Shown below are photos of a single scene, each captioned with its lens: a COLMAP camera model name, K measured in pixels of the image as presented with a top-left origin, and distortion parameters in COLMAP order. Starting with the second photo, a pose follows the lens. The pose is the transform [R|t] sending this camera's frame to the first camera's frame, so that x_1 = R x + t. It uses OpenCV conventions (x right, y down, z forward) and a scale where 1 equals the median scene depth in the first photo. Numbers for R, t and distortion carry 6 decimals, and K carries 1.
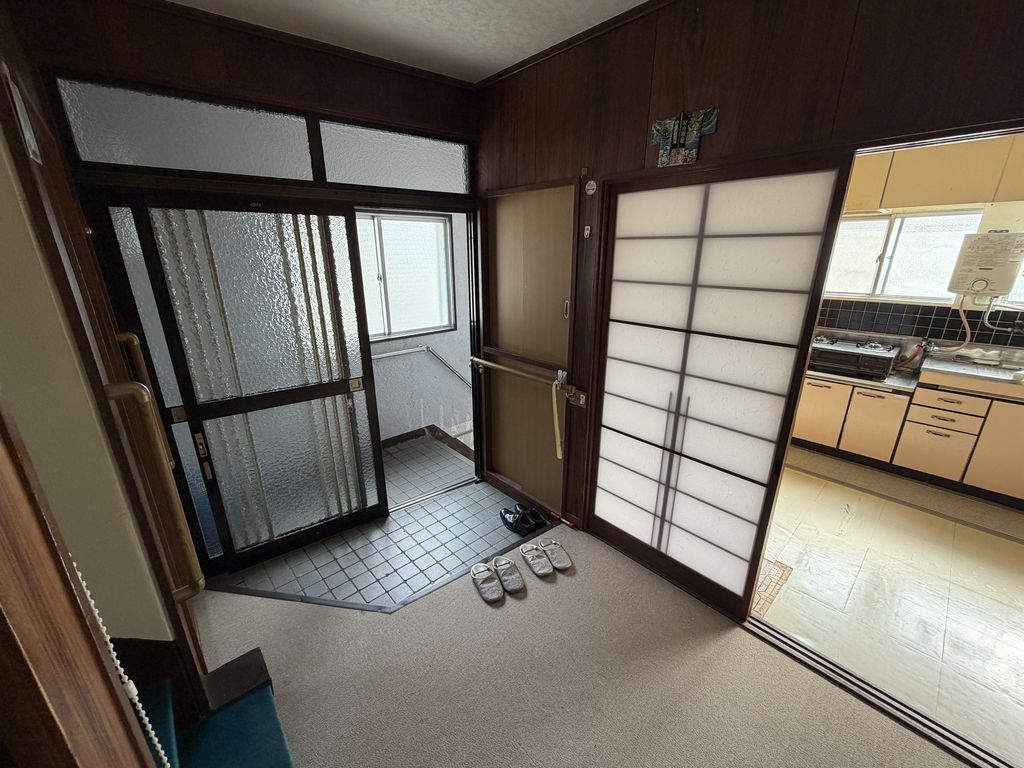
lens RADIAL K [[408.1, 0, 510.0], [0, 408.1, 381.9], [0, 0, 1]] dist [0.000023, 0.000342]
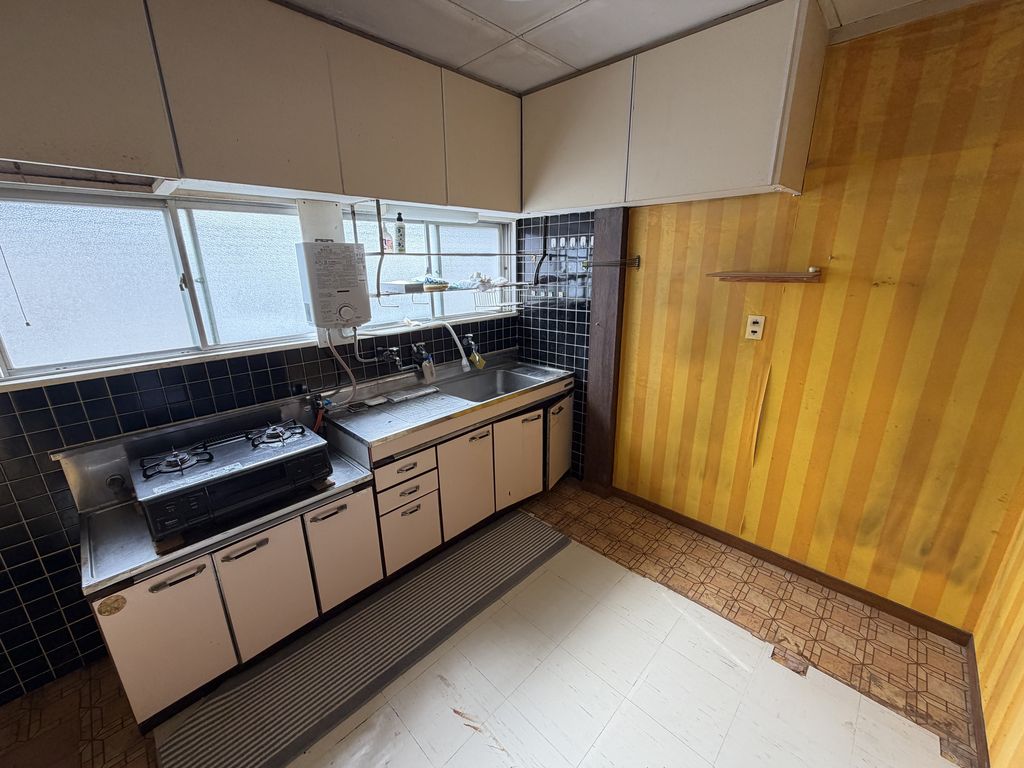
lens RADIAL K [[408.1, 0, 507.9], [0, 408.1, 381.0], [0, 0, 1]] dist [0.000023, 0.000342]
pose [[-0.061435, -0.278732, 0.958402, 0.538209], [0.314995, 0.905730, 0.283605, -0.331908], [-0.947103, 0.319315, 0.032156, 1.011300]]
